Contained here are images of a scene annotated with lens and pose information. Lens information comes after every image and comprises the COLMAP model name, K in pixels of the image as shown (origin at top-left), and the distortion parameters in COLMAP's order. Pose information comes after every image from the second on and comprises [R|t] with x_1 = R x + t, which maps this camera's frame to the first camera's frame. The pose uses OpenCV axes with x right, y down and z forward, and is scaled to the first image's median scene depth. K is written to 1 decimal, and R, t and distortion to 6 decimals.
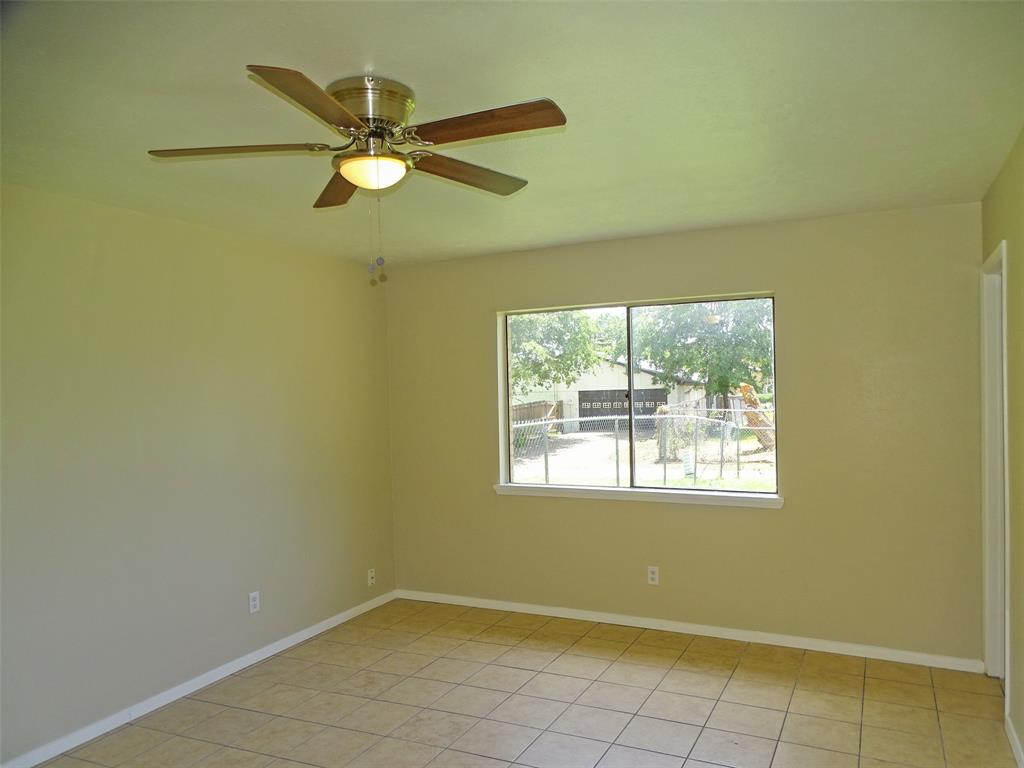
lens RADIAL K [[752.0, 0, 520.3], [0, 752.0, 381.1], [0, 0, 1]] dist [0.053731, -0.000376]
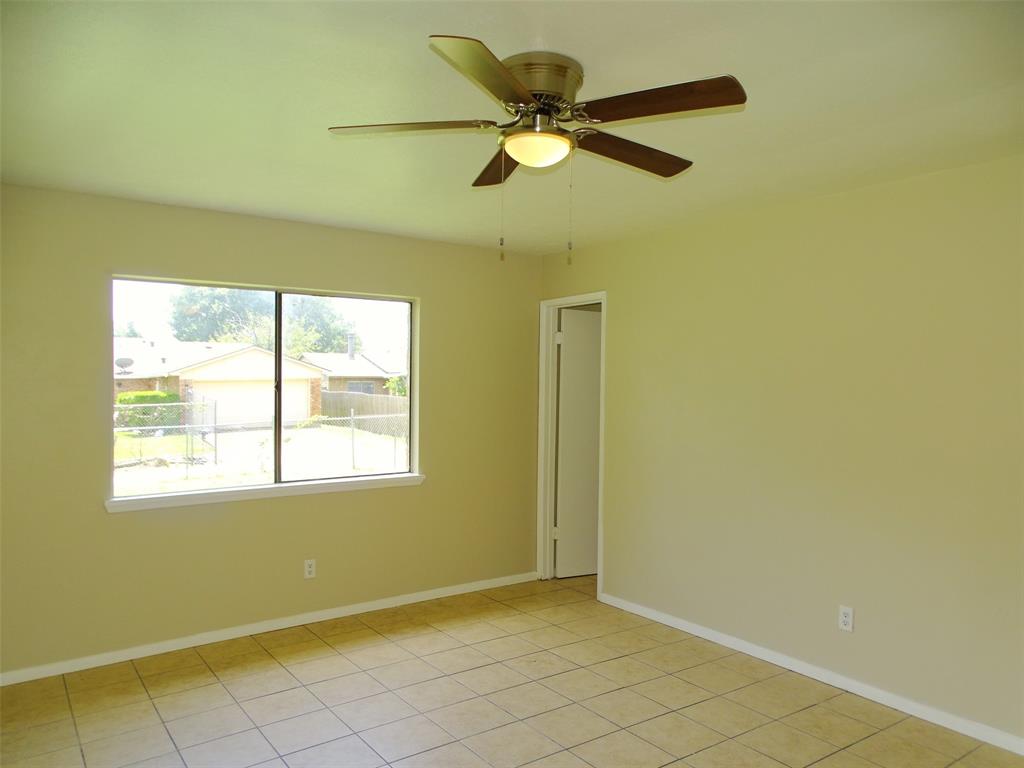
lens RADIAL K [[752.0, 0, 520.3], [0, 752.0, 381.1], [0, 0, 1]] dist [0.053731, -0.000376]
pose [[0.485452, 0.022007, 0.873986, -0.597434], [-0.019450, 0.999708, -0.014369, 0.022655], [-0.874047, -0.010024, 0.485738, 0.301834]]
